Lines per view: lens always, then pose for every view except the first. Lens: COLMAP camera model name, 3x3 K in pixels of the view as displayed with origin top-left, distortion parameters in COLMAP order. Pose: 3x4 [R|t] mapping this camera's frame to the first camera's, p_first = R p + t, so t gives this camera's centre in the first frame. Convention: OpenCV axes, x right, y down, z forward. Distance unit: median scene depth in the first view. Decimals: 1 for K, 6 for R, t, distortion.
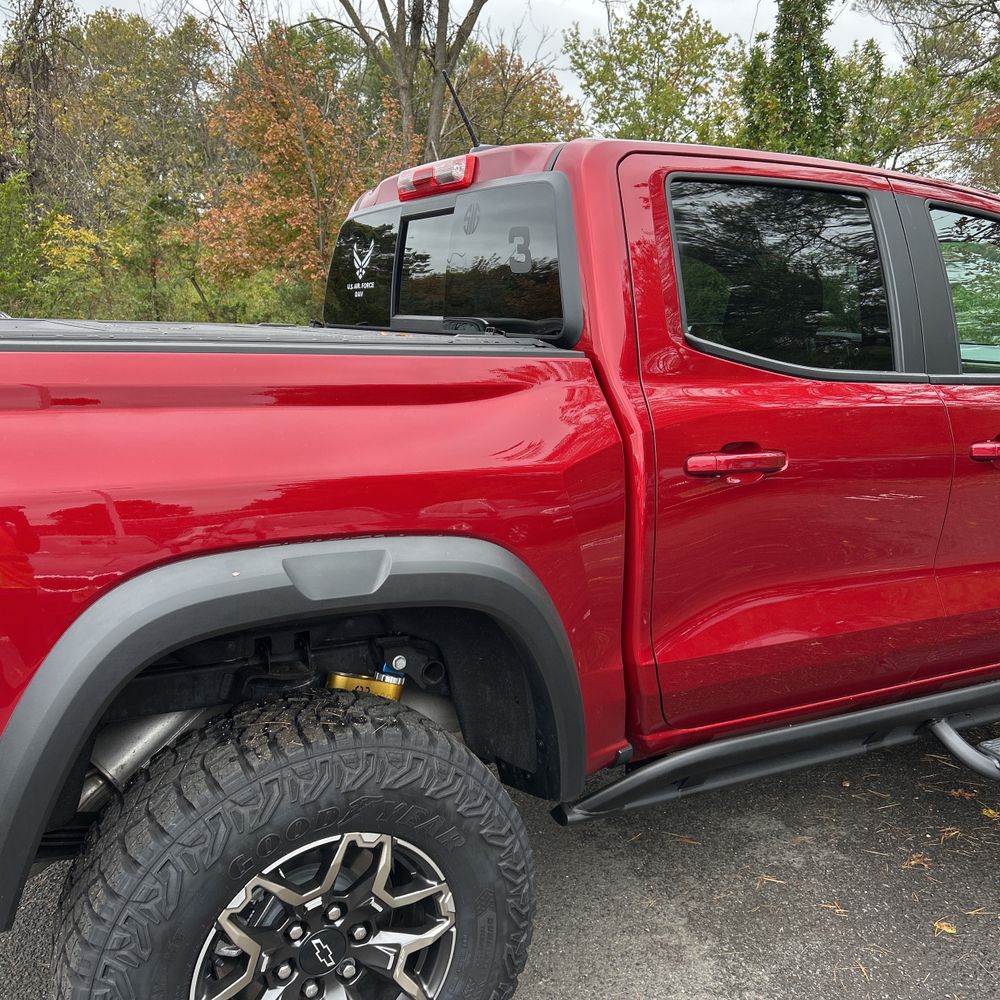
lens RADIAL K [[1009.2, 0, 500.5], [0, 1009.2, 498.7], [0, 0, 1]] dist [0.017898, 0.000000]
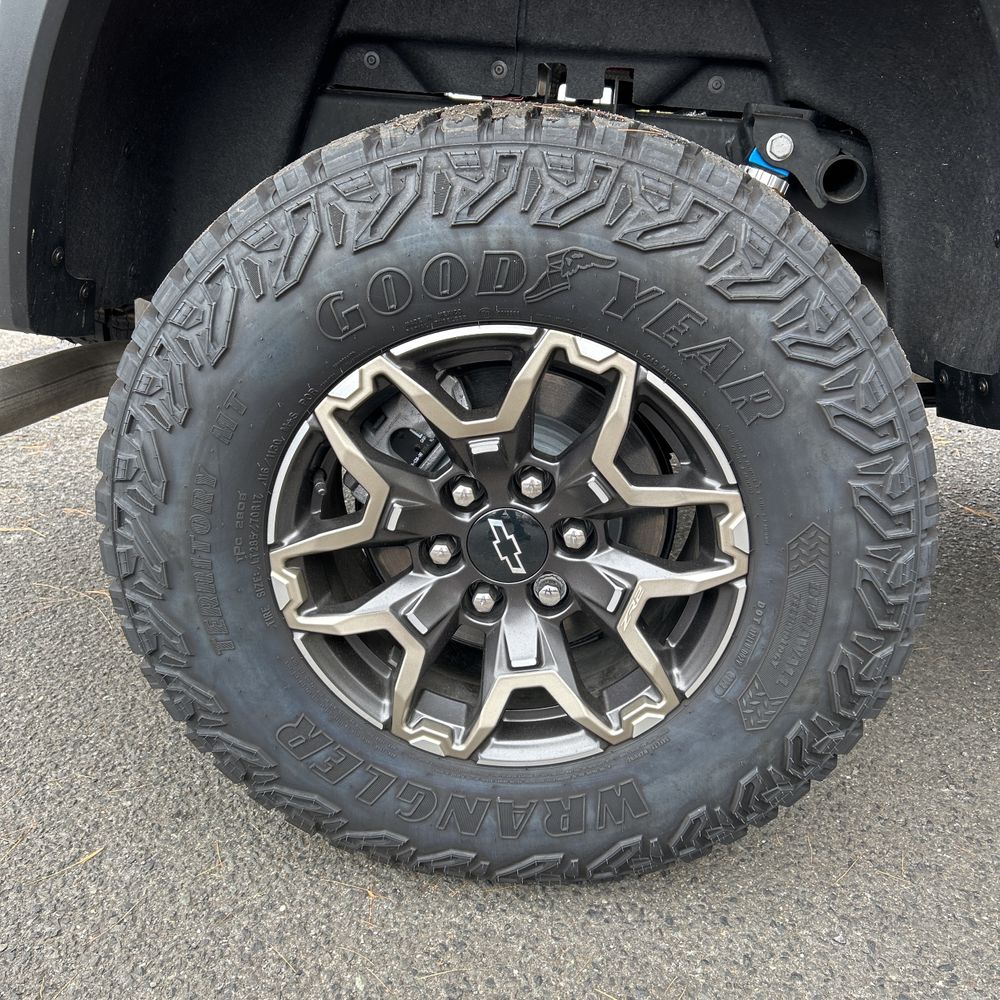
lens RADIAL K [[1009.2, 0, 491.3], [0, 1009.2, 506.2], [0, 0, 1]] dist [0.017898, 0.000000]
pose [[0.827304, 0.222501, -0.515811, 0.114207], [-0.131024, 0.969318, 0.207977, 0.298302], [0.546260, -0.104477, 0.831074, 0.498757]]
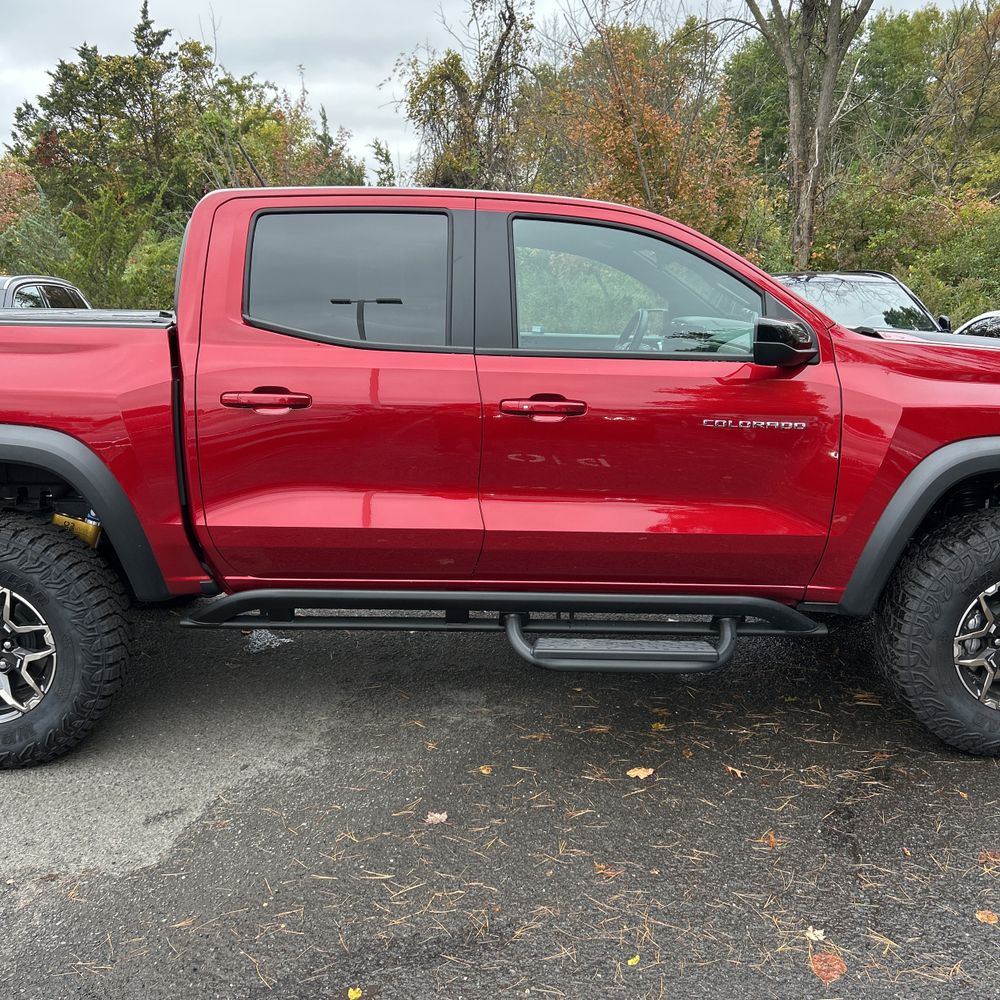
lens RADIAL K [[1009.2, 0, 511.0], [0, 1009.2, 487.2], [0, 0, 1]] dist [0.017898, 0.000000]
pose [[0.888733, 0.071674, -0.452787, 1.468086], [-0.071813, 0.997275, 0.016909, 0.050865], [0.452765, 0.017488, 0.891459, -0.217710]]
